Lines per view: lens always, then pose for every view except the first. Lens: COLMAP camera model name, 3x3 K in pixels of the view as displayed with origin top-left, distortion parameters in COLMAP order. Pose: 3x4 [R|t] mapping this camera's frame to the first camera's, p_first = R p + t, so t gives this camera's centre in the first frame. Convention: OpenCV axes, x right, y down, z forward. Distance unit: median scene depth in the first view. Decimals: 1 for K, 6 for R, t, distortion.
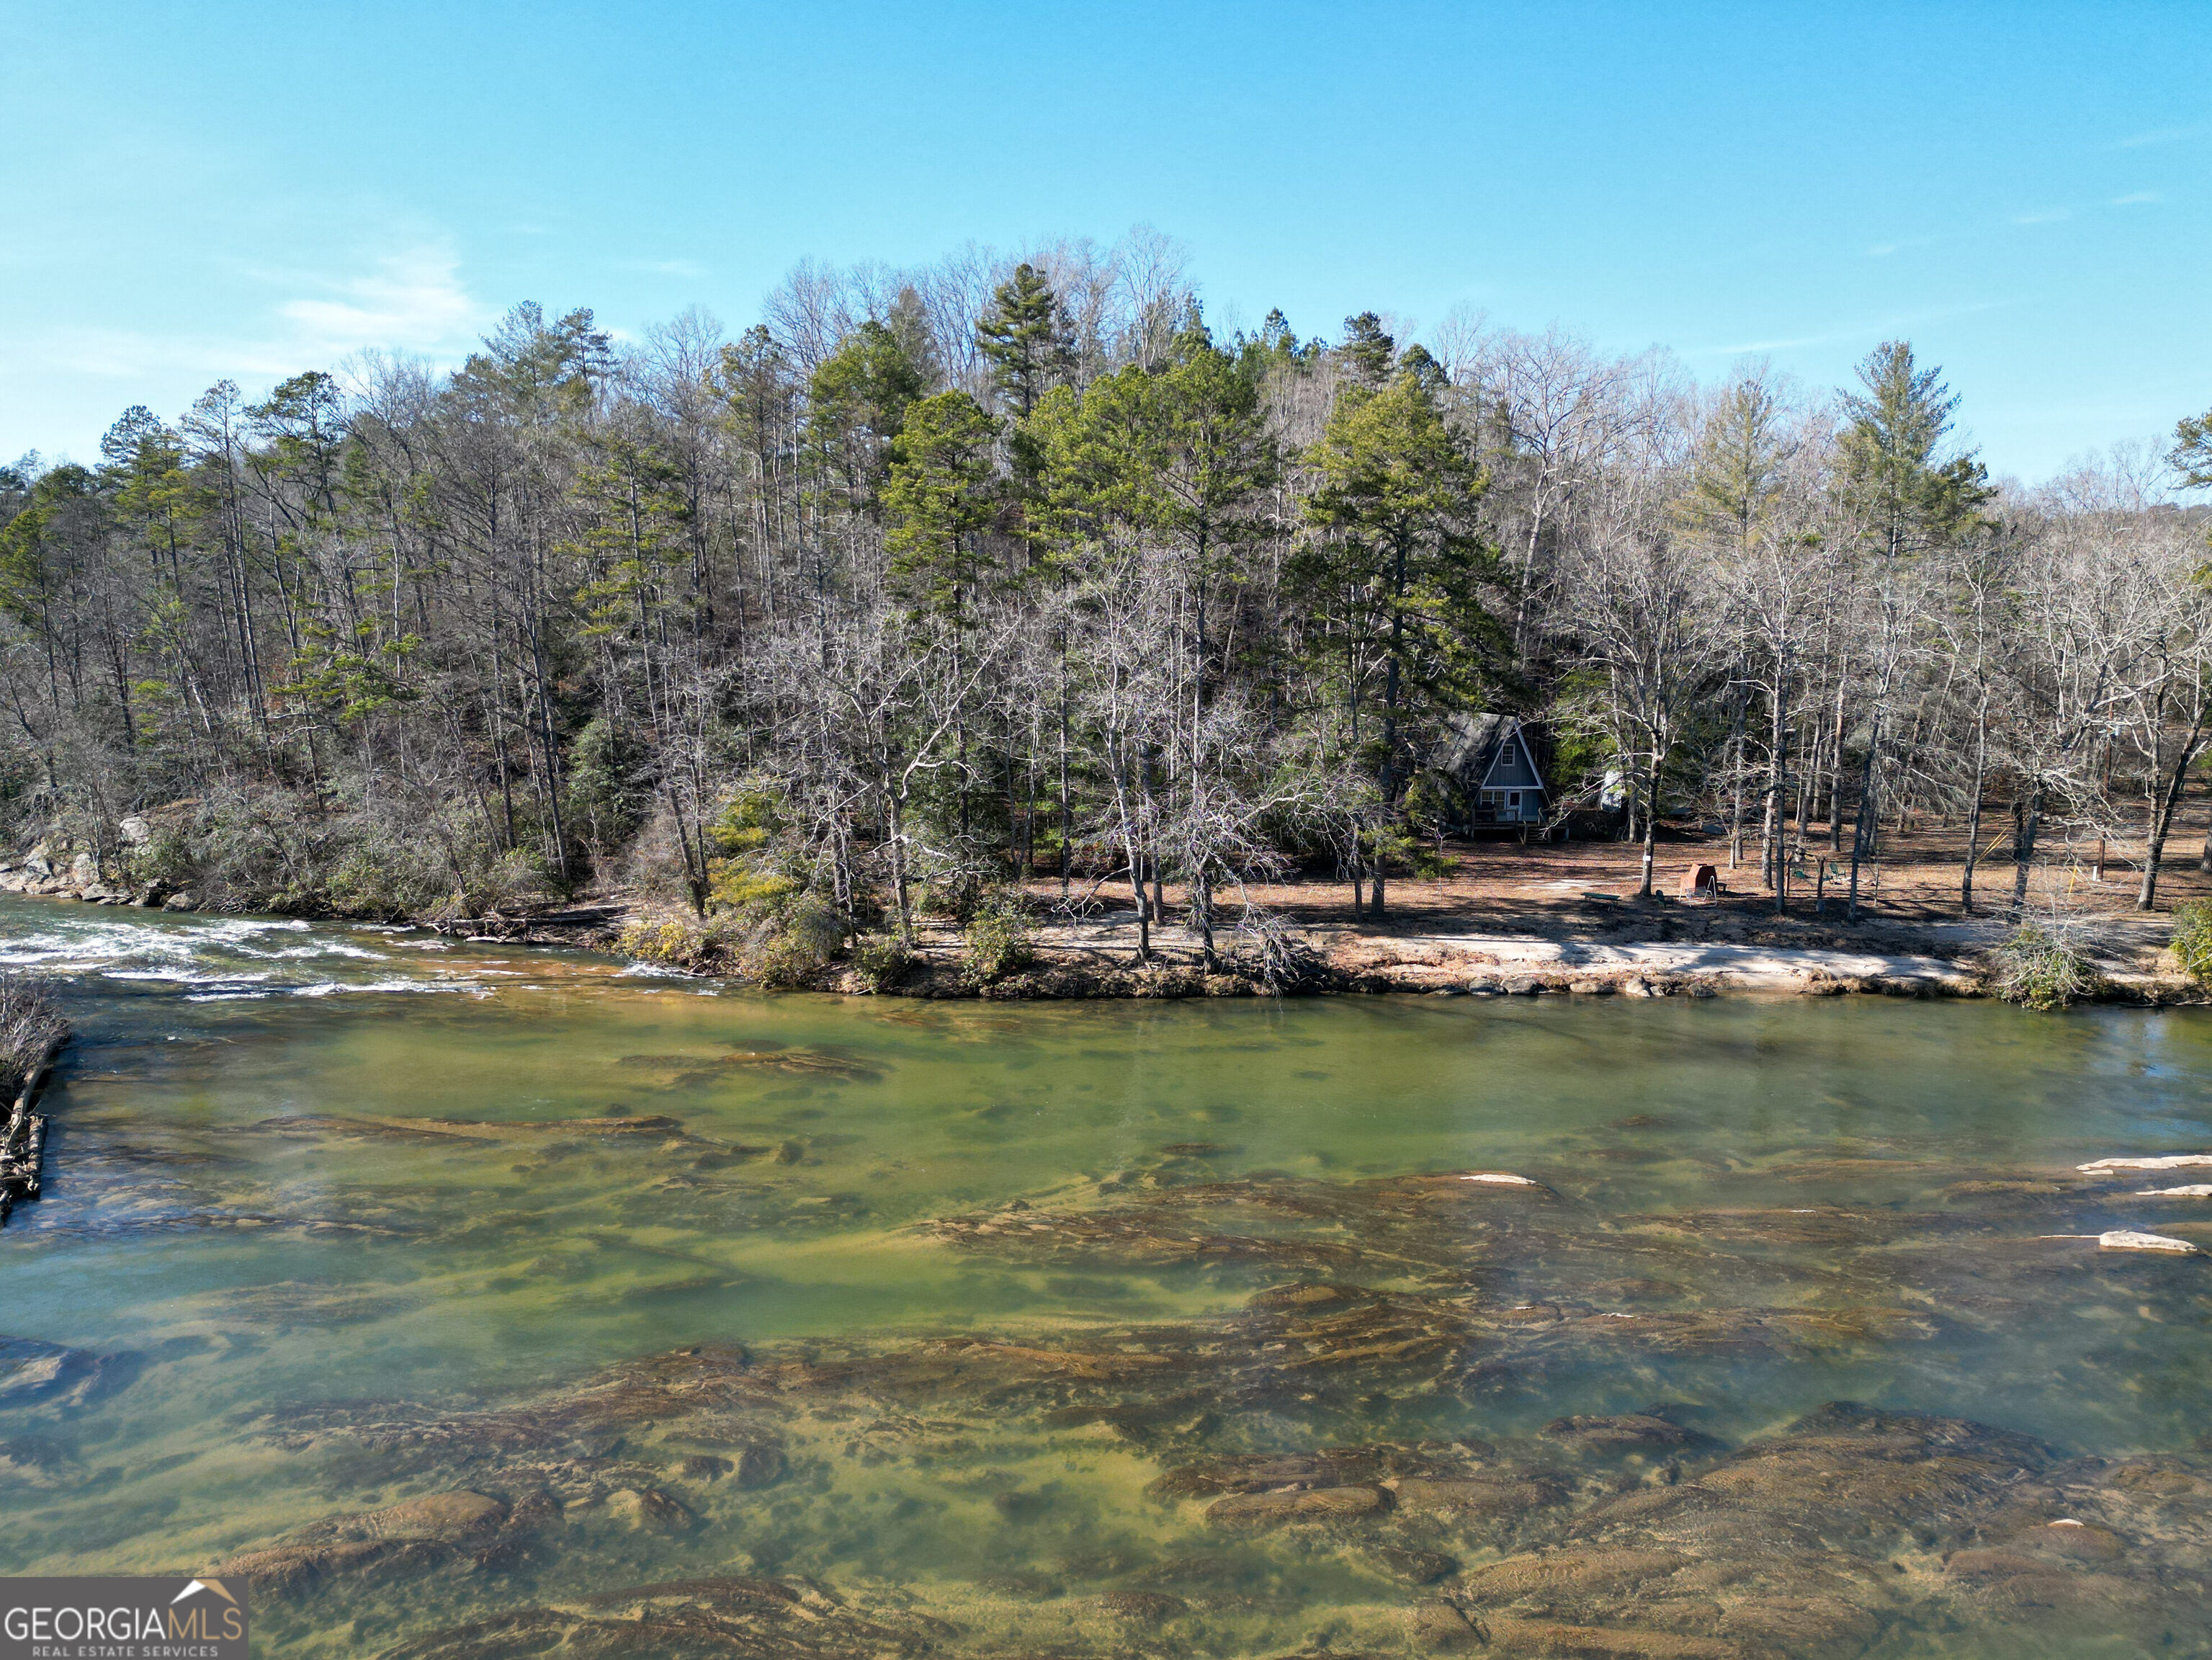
lens RADIAL K [[1584.2, 0, 1097.6], [0, 1584.2, 829.4], [0, 0, 1]] dist [0.095534, -0.096934]
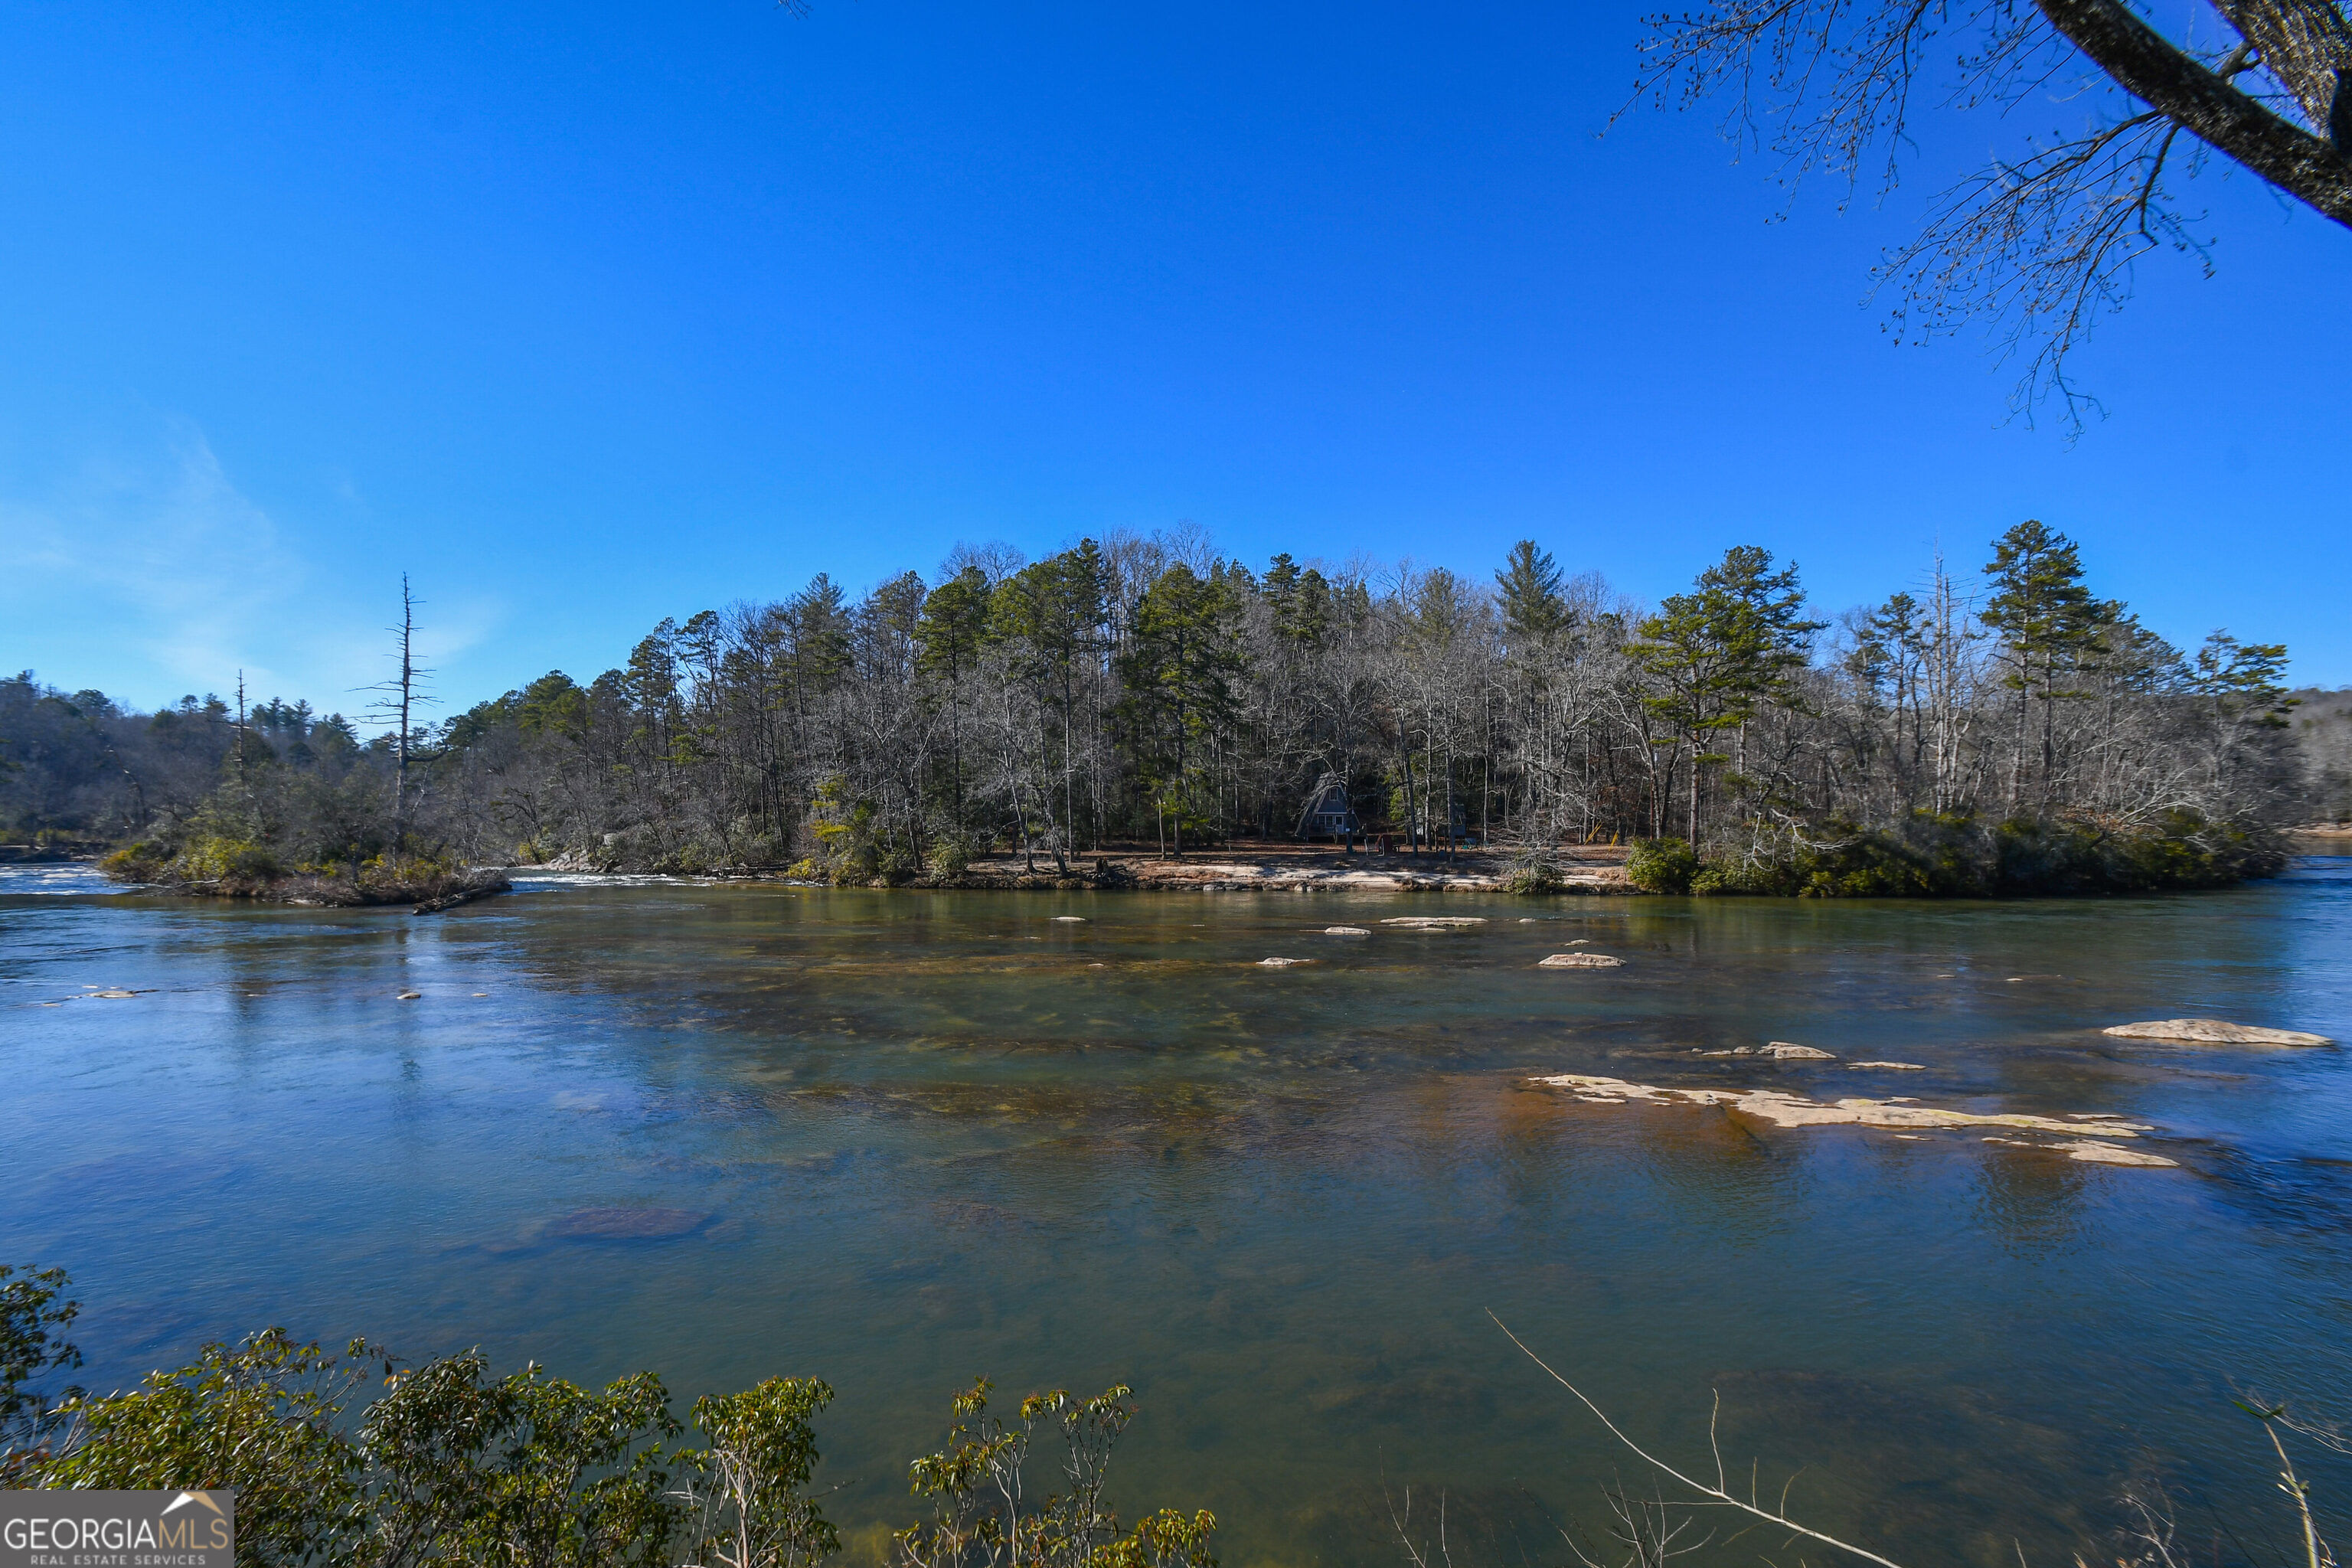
lens RADIAL K [[1046.4, 0, 1131.1], [0, 1046.4, 826.9], [0, 0, 1]] dist [0.010519, -0.014615]
pose [[0.981683, -0.009401, -0.190288, 0.258735], [-0.011661, 0.993945, -0.109262, 0.111328], [0.190162, 0.109480, 0.975629, -0.114346]]
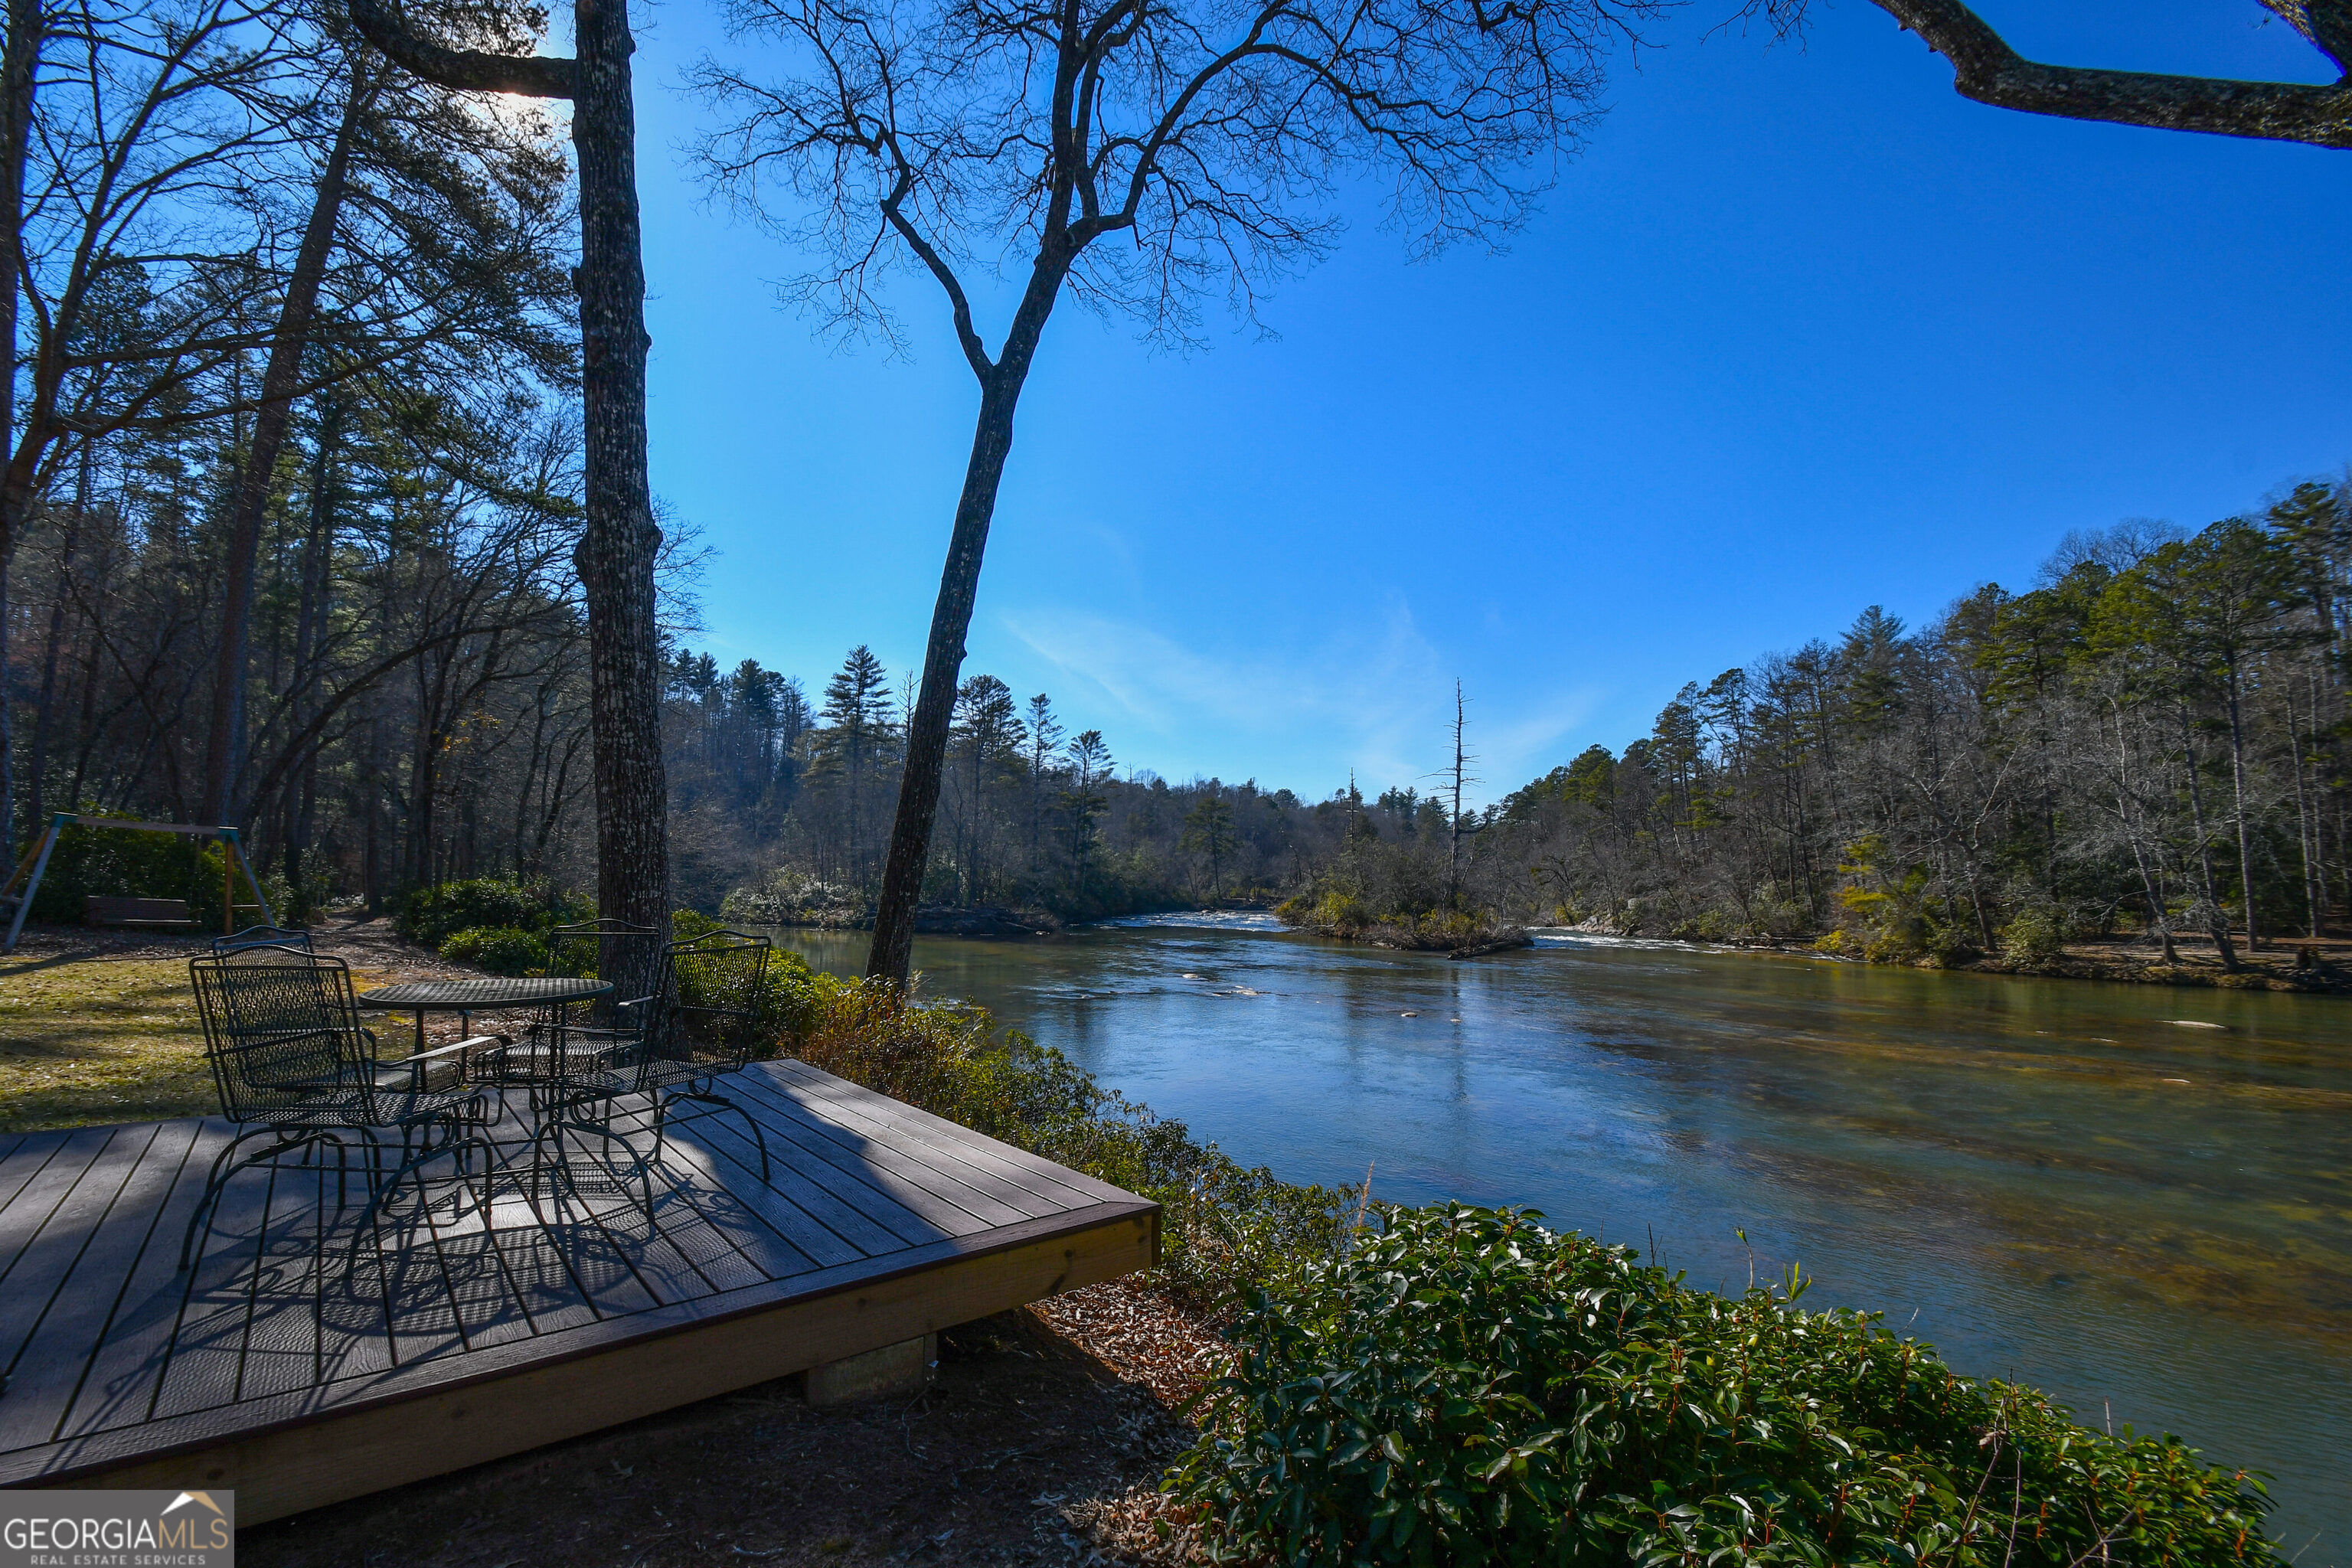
lens RADIAL K [[1050.5, 0, 1132.5], [0, 1050.5, 827.4], [0, 0, 1]] dist [0.009591, -0.016096]
pose [[0.432586, -0.049768, -0.900218, 0.309751], [-0.114582, 0.987344, -0.109646, 0.115687], [0.894282, 0.150580, 0.421409, -0.119319]]
